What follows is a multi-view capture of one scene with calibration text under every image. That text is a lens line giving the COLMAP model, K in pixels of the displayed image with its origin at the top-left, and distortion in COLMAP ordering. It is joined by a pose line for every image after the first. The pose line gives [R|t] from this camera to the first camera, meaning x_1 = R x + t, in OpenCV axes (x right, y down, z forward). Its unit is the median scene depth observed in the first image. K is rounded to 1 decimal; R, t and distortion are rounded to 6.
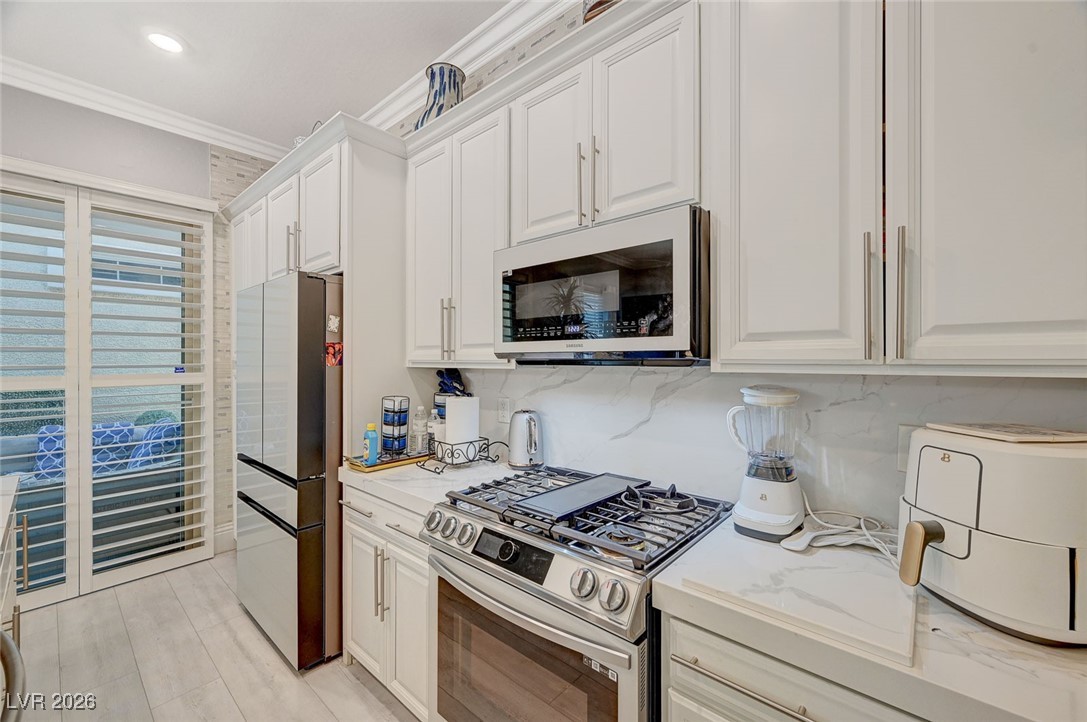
lens RADIAL K [[435.2, 0, 546.2], [0, 435.2, 359.6], [0, 0, 1]] dist [-0.000852, 0.001083]
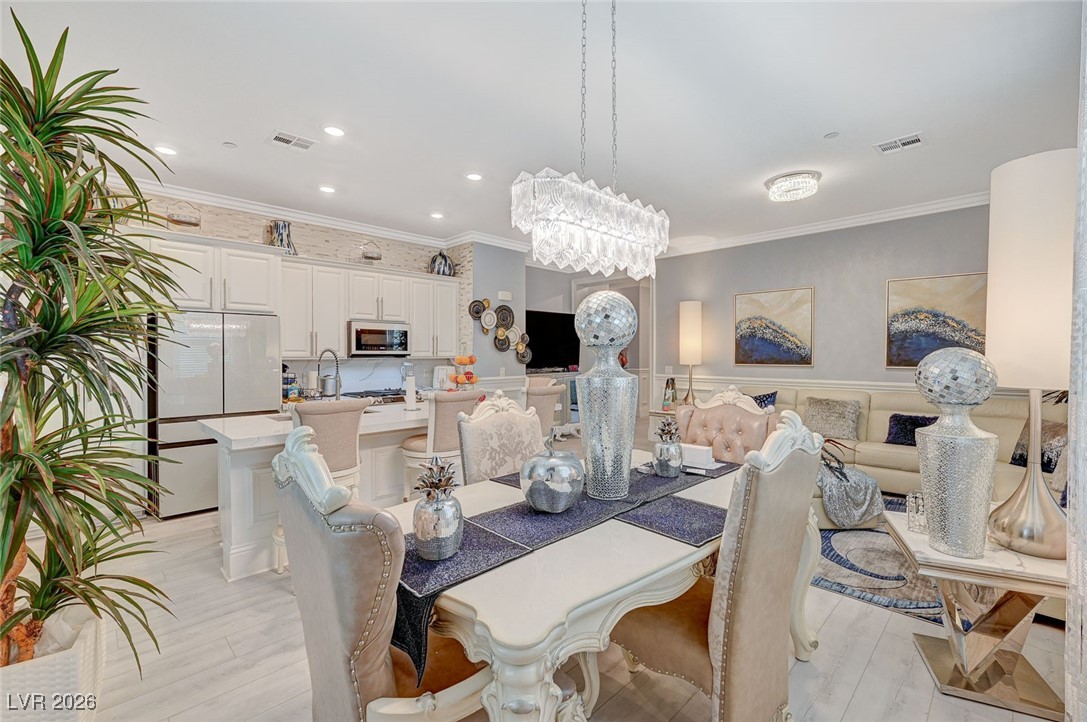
lens RADIAL K [[463.5, 0, 544.8], [0, 463.5, 360.4], [0, 0, 1]] dist [-0.004644, -0.000347]
pose [[0.083903, -0.006968, 0.996450, -2.806767], [0.002398, 0.999974, 0.006791, 0.010928], [-0.996471, 0.001820, 0.083917, -0.560878]]
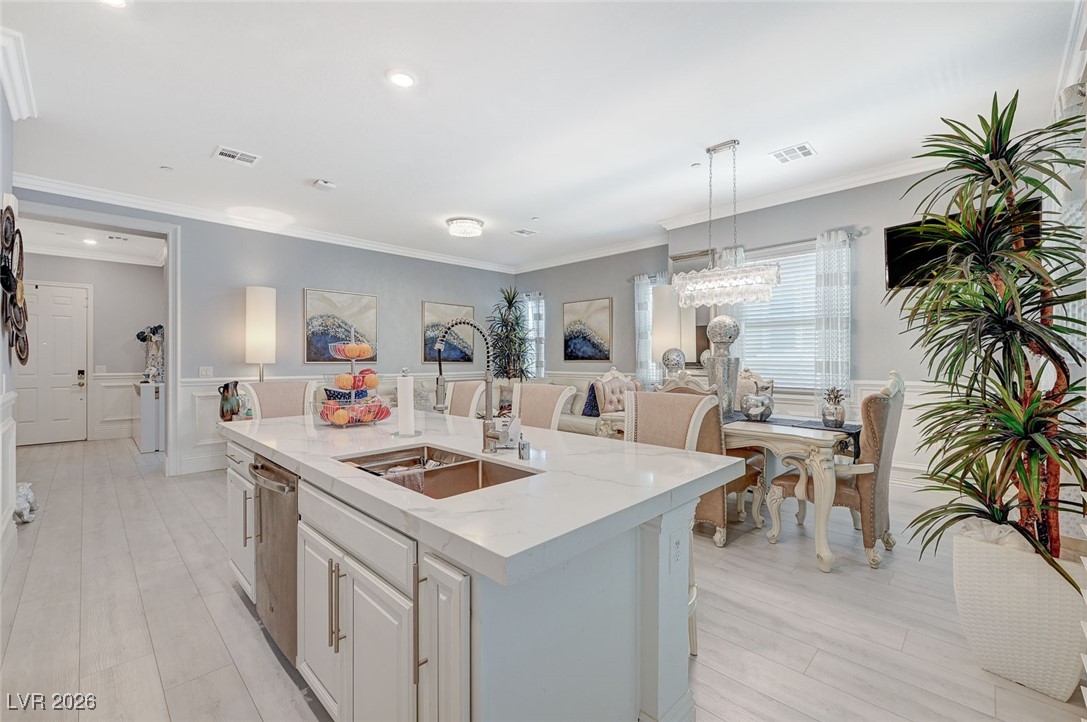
lens RADIAL K [[463.5, 0, 547.8], [0, 463.5, 357.6], [0, 0, 1]] dist [-0.004644, -0.000347]
pose [[-0.998553, 0.004512, 0.053593, -1.156149], [0.004499, 0.999990, -0.000377, 0.040340], [-0.053594, -0.000135, -0.998563, 1.442972]]
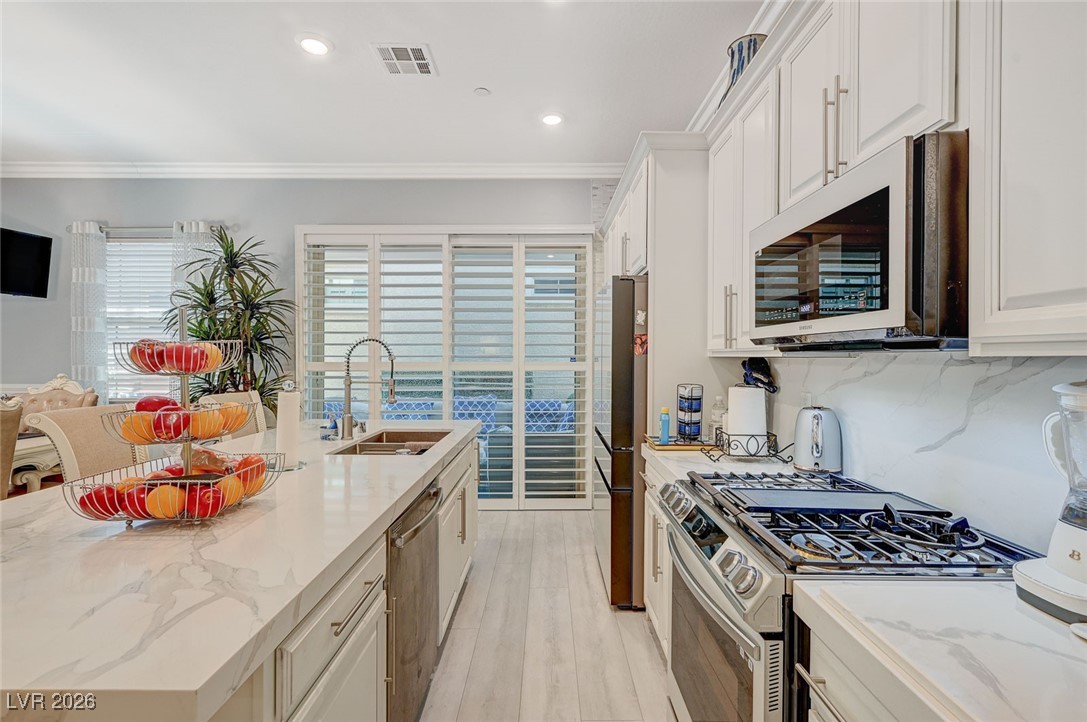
lens RADIAL K [[487.8, 0, 547.7], [0, 487.8, 359.2], [0, 0, 1]] dist [-0.001018, -0.000251]
pose [[0.655927, 0.007780, -0.754784, 0.331673], [-0.003290, 0.999967, 0.007448, 0.018567], [0.754817, -0.002402, 0.655931, -0.024729]]
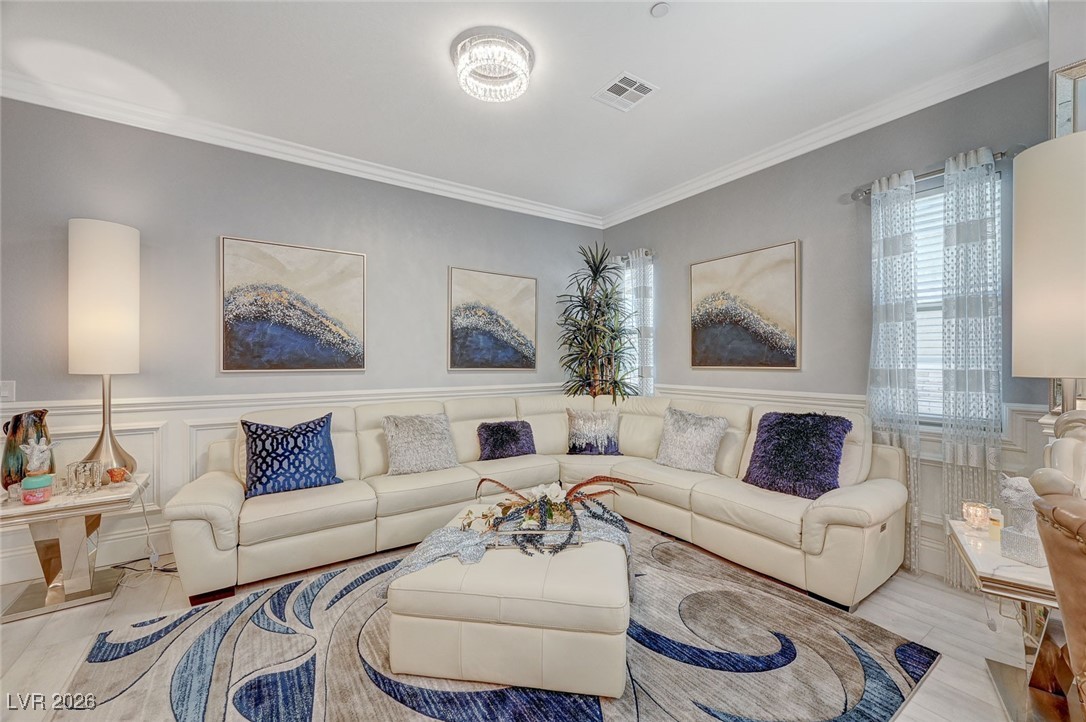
lens RADIAL K [[434.8, 0, 543.3], [0, 434.8, 358.9], [0, 0, 1]] dist [-0.000852, 0.001083]
pose [[-0.967006, 0.004504, 0.254714, -0.917661], [0.004312, 0.999990, -0.001312, 0.028697], [-0.254717, -0.000170, -0.967016, -0.372700]]
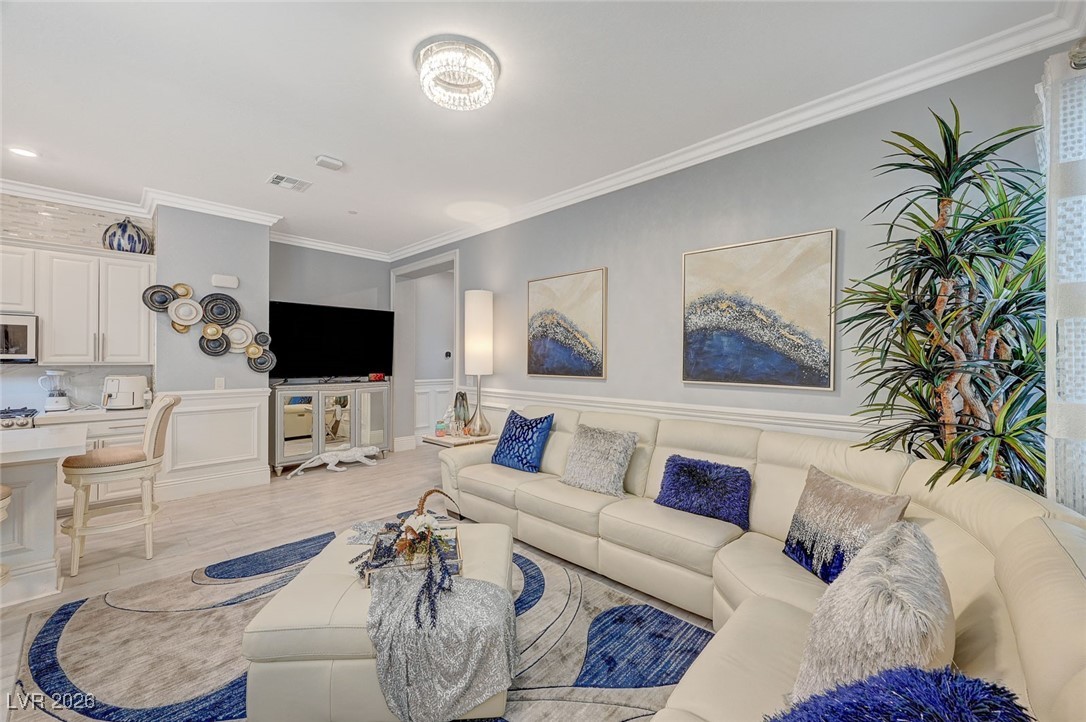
lens RADIAL K [[434.8, 0, 543.5], [0, 434.8, 359.4], [0, 0, 1]] dist [-0.000852, 0.001083]
pose [[0.057457, 0.006444, 0.998327, -1.686545], [-0.002154, 0.999978, -0.006330, -0.002101], [-0.998346, -0.001787, 0.057470, -1.883965]]
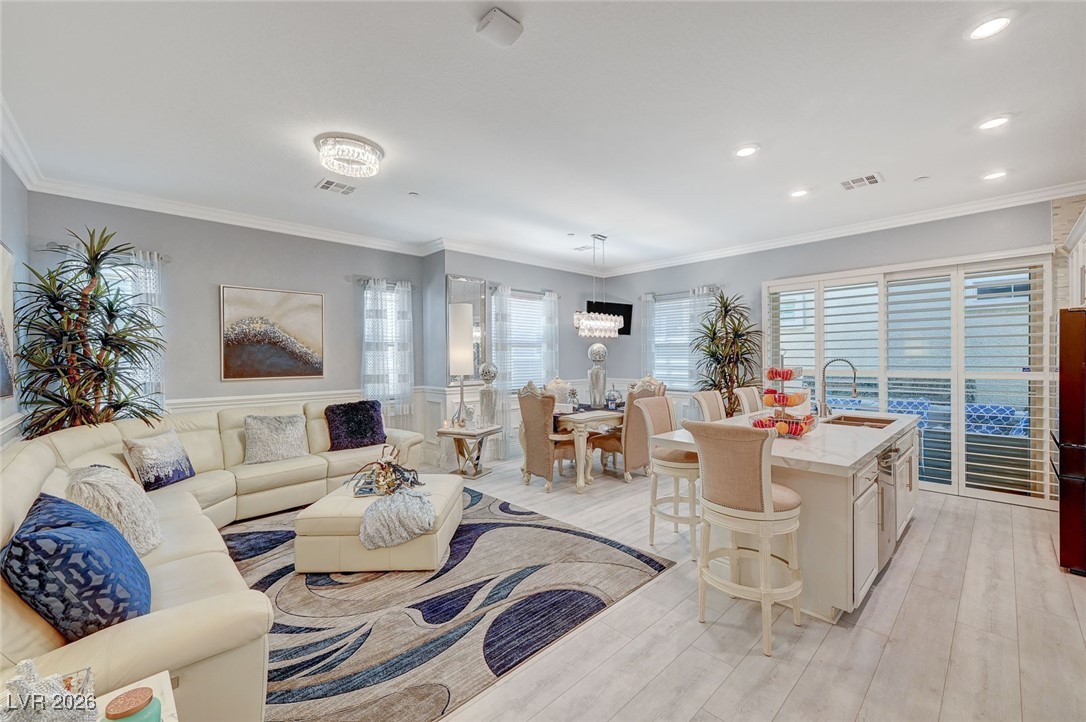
lens RADIAL K [[434.8, 0, 546.8], [0, 434.8, 359.4], [0, 0, 1]] dist [-0.000852, 0.001083]
pose [[-0.095392, 0.006413, -0.995419, 1.130484], [0.006442, 0.999962, 0.005825, -0.043741], [0.995419, -0.005857, -0.095429, -0.662169]]
